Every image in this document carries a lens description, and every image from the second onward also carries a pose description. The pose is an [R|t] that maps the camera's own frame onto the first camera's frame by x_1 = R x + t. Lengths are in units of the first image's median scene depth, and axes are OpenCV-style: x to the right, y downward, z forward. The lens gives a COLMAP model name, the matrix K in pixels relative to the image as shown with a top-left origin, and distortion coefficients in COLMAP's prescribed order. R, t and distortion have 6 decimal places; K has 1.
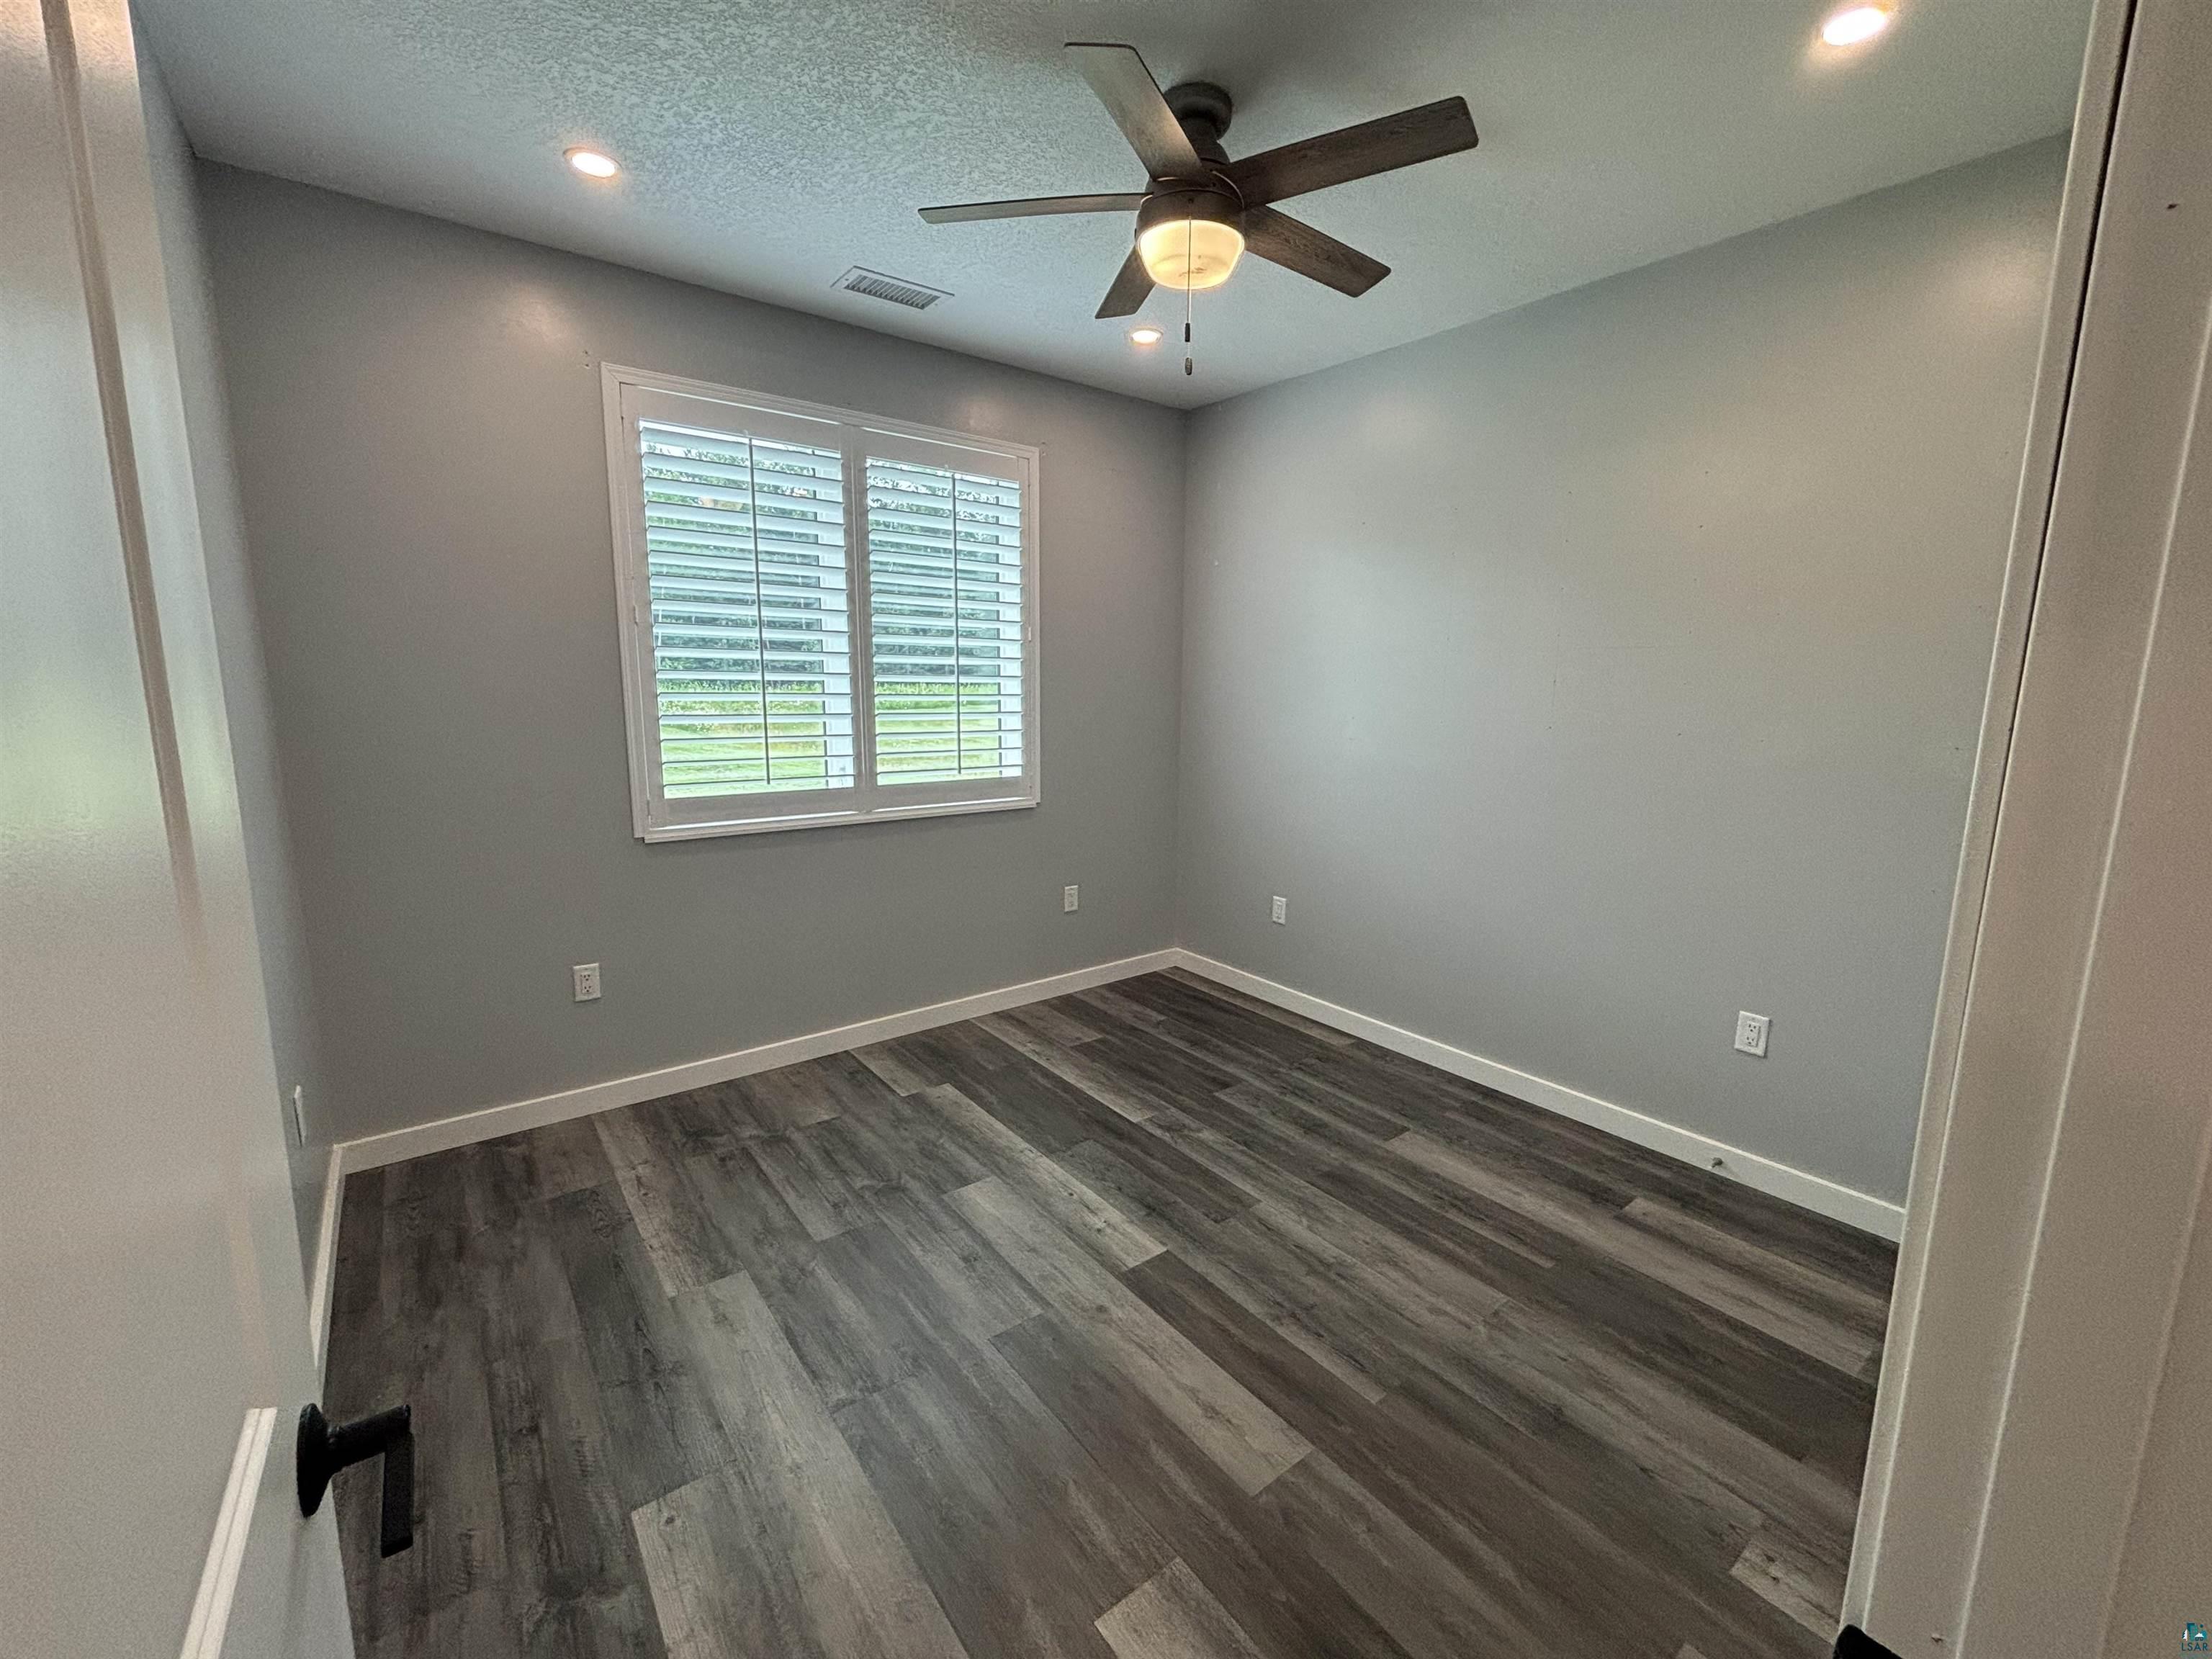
lens RADIAL K [[896.1, 0, 1108.9], [0, 896.1, 825.0], [0, 0, 1]] dist [-0.007905, -0.000214]
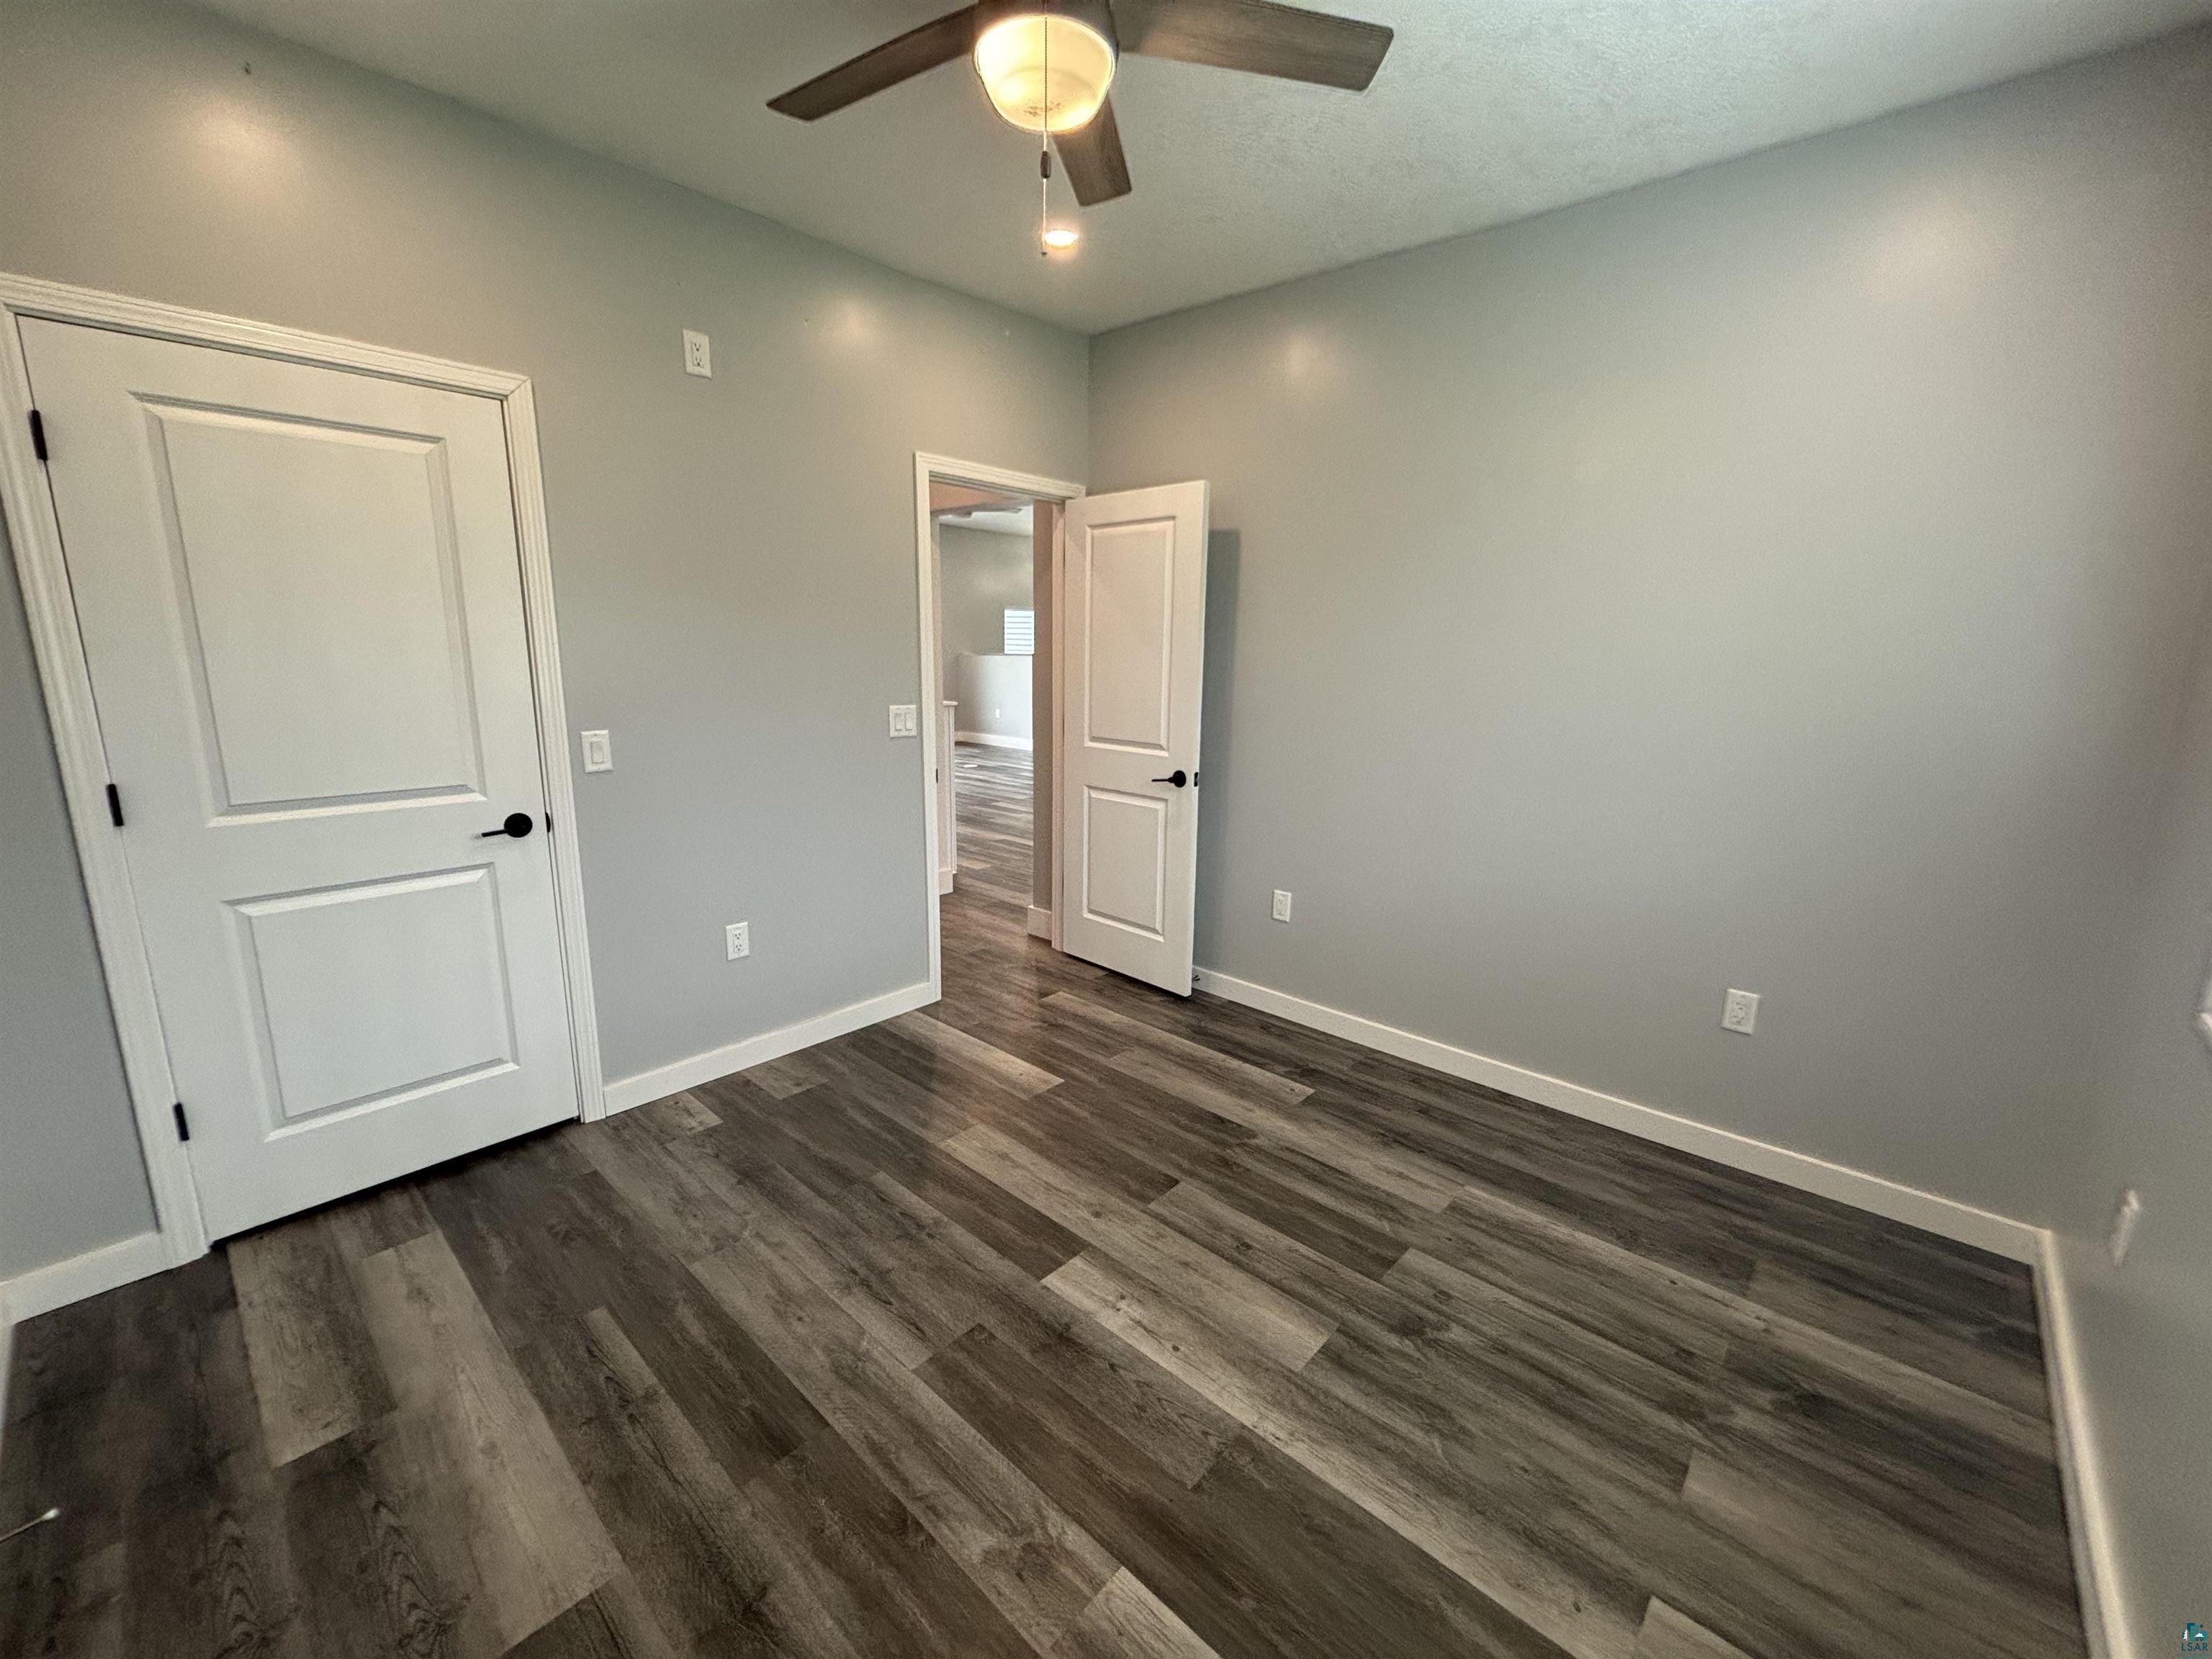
lens RADIAL K [[896.1, 0, 1108.9], [0, 896.1, 825.0], [0, 0, 1]] dist [-0.007905, -0.000214]
pose [[-0.984344, 0.006672, -0.176130, 0.152648], [-0.056851, 0.933856, 0.353102, -0.268993], [0.166836, 0.357587, -0.918856, 1.669643]]
